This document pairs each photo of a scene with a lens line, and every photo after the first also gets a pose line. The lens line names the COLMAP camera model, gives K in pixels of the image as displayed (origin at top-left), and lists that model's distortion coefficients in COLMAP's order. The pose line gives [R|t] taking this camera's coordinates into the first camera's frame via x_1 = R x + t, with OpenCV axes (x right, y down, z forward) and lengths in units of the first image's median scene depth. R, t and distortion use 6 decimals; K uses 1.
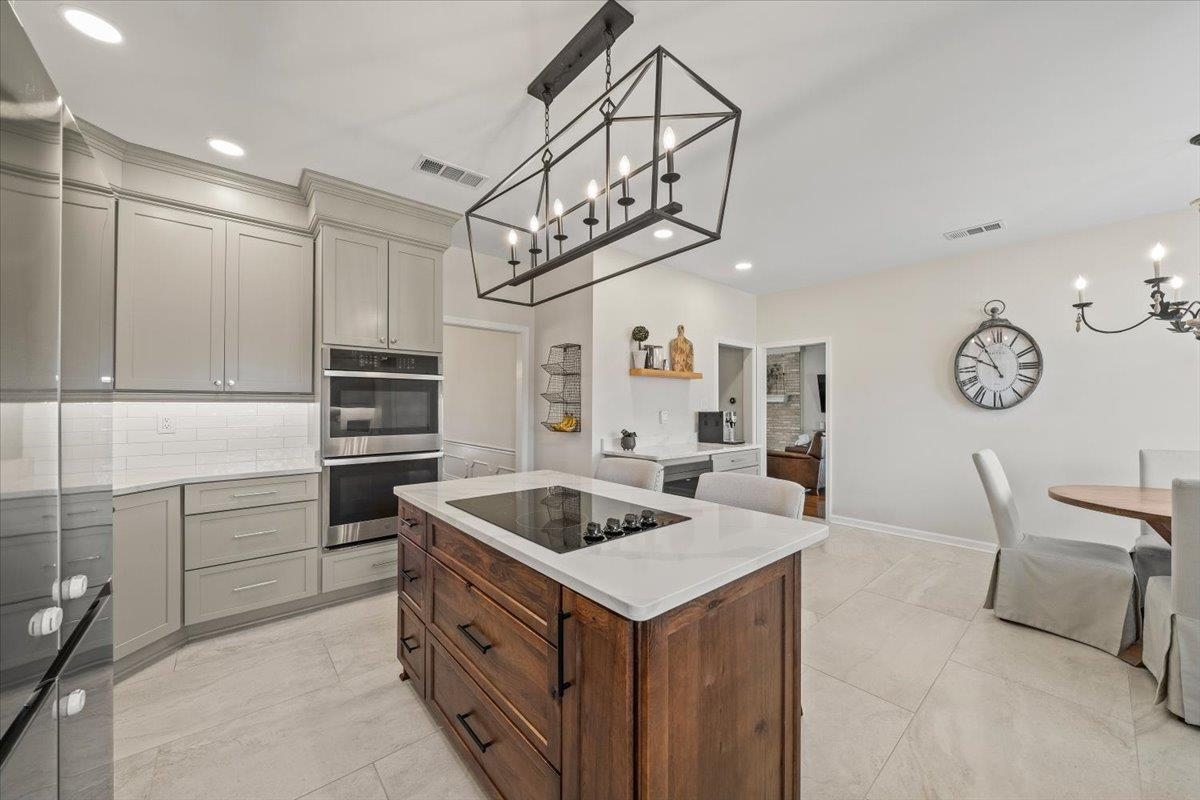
lens RADIAL K [[439.0, 0, 575.6], [0, 439.0, 402.1], [0, 0, 1]] dist [-0.005101, -0.000519]
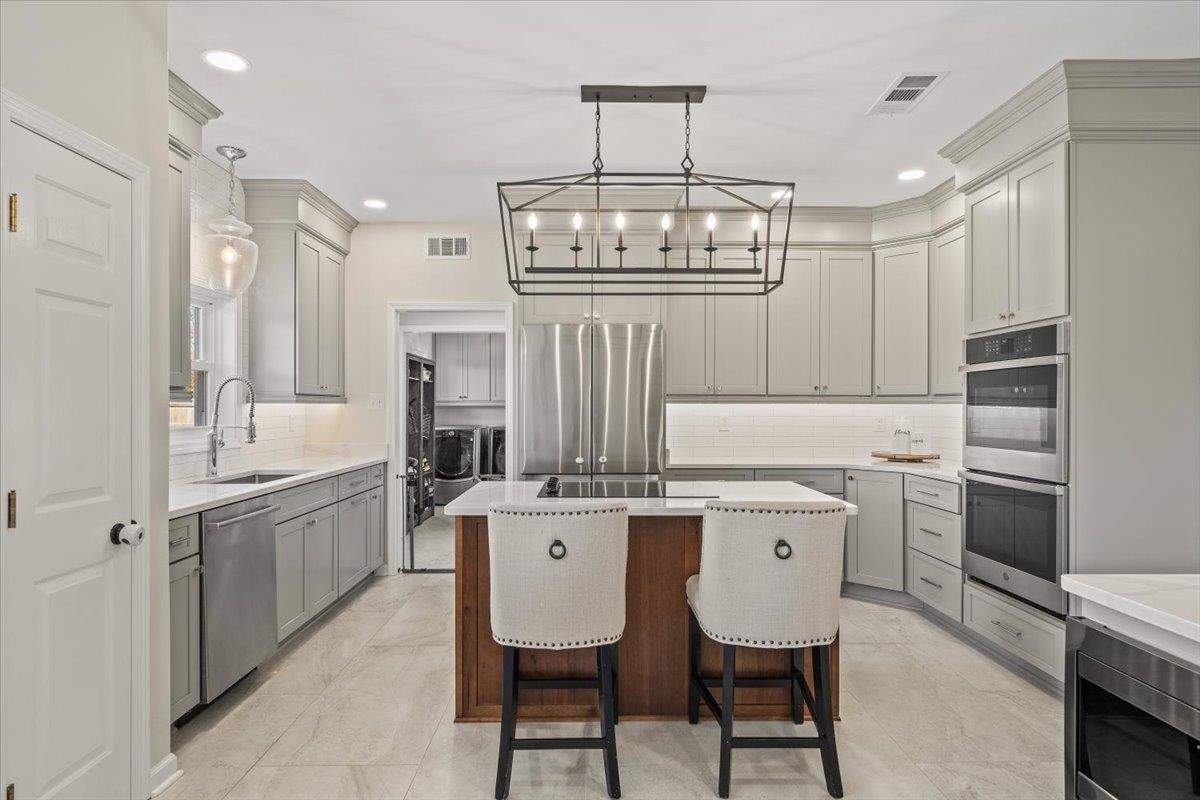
lens RADIAL K [[662.2, 0, 595.8], [0, 662.2, 405.4], [0, 0, 1]] dist [-0.001083, -0.000413]
pose [[-0.621496, -0.005291, -0.783399, 0.882894], [-0.005492, 0.999982, -0.002397, 0.011818], [0.783398, 0.002813, -0.621514, 1.234747]]
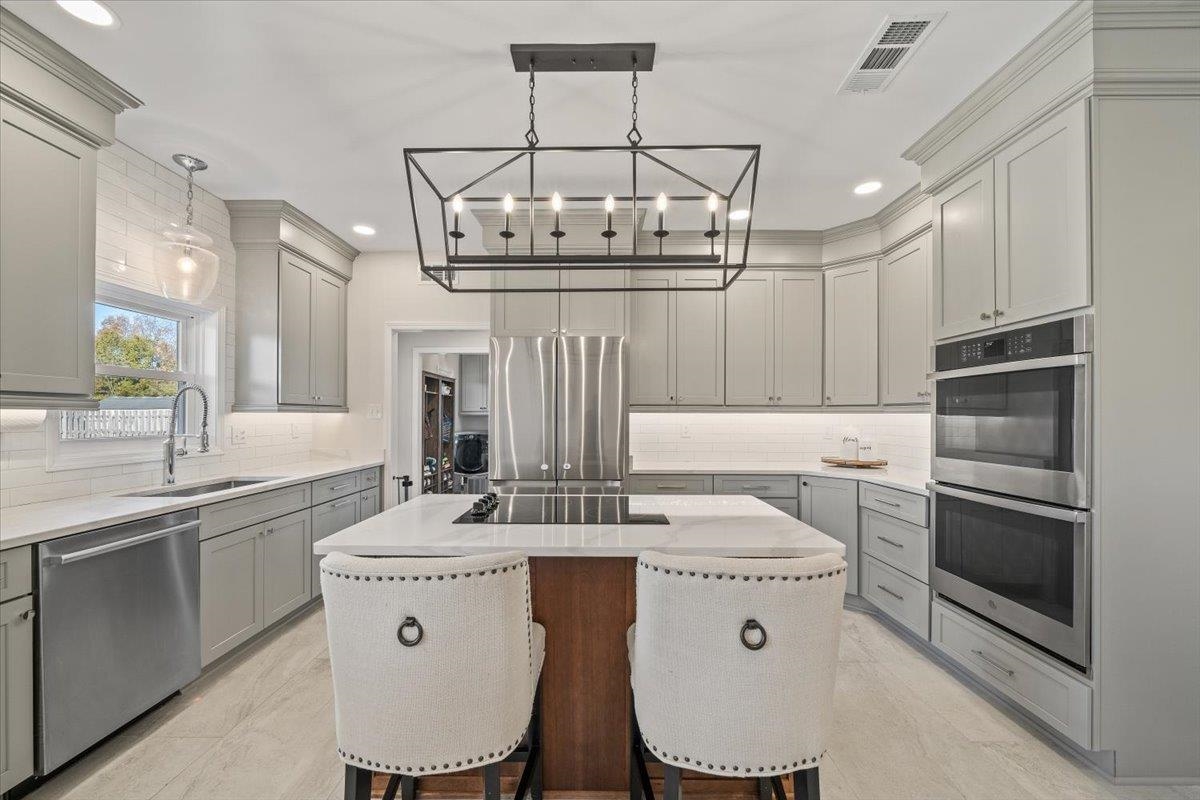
lens RADIAL K [[460.4, 0, 595.1], [0, 460.4, 414.0], [0, 0, 1]] dist [-0.006363, 0.000455]
pose [[-0.636119, -0.007503, -0.771555, 0.486934], [-0.006360, 0.999970, -0.004481, 0.011273], [0.771565, 0.002057, -0.636147, 1.054449]]
